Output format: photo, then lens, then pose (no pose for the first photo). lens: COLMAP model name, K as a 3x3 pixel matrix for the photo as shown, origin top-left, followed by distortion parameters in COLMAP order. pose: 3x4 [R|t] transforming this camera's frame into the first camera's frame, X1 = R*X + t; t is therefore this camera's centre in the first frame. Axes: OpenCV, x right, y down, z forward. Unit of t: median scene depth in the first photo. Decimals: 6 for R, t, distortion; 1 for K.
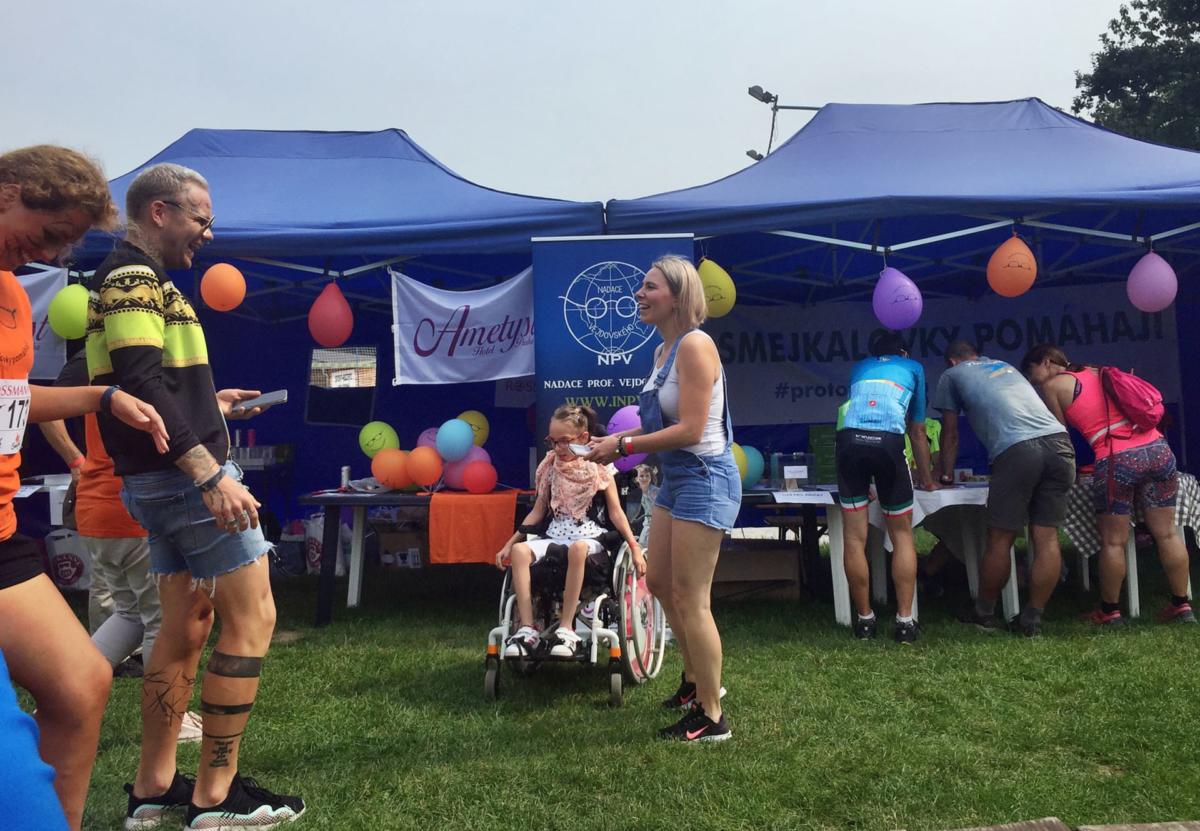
lens RADIAL K [[989.3, 0, 600.0], [0, 989.3, 415.5], [0, 0, 1]] dist [-0.005994, -0.002233]
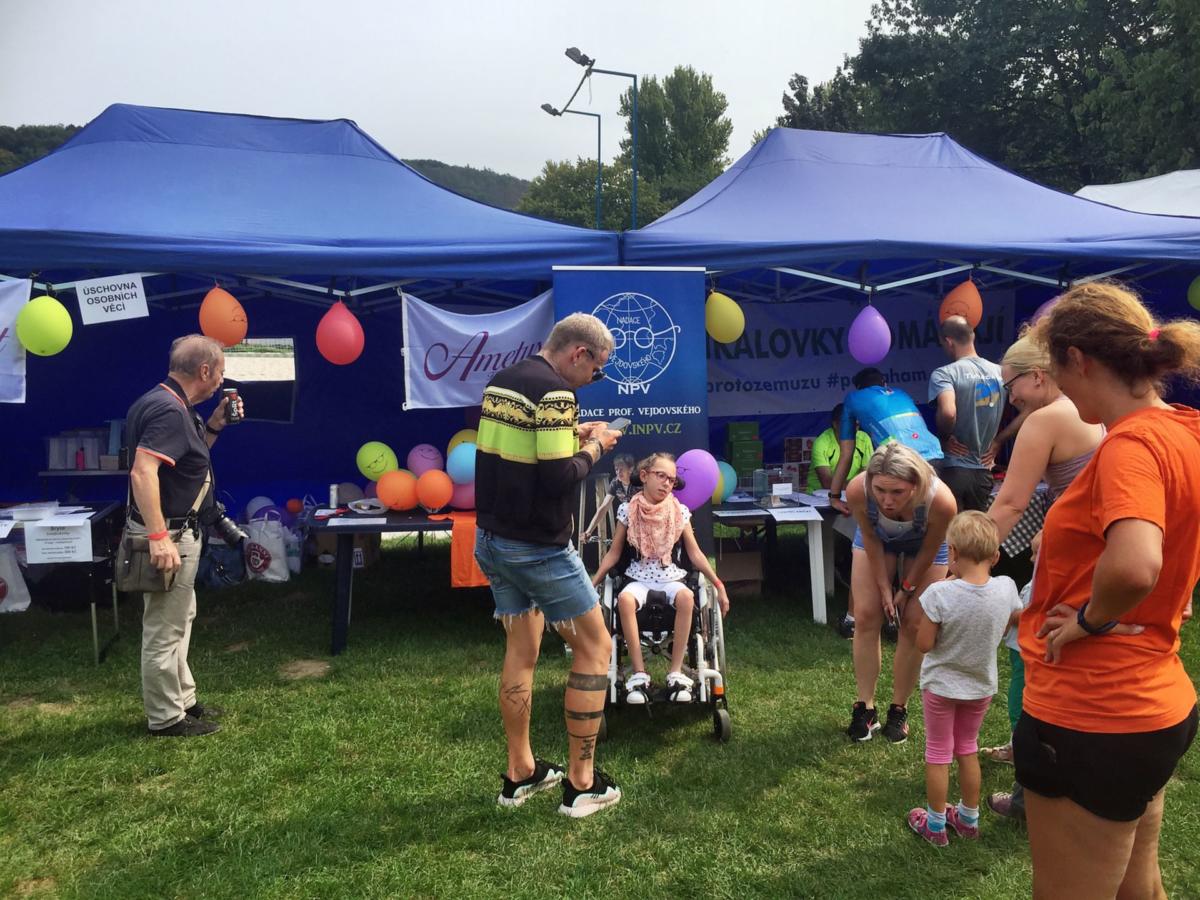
lens RADIAL K [[951.0, 0, 600.0], [0, 951.0, 450.0], [0, 0, 1]] dist [-0.003230, 0.003719]
pose [[0.969989, -0.013333, 0.242782, -0.252196], [-0.011677, 0.994789, 0.101284, -0.089441], [-0.242867, -0.101079, 0.964779, 0.032905]]
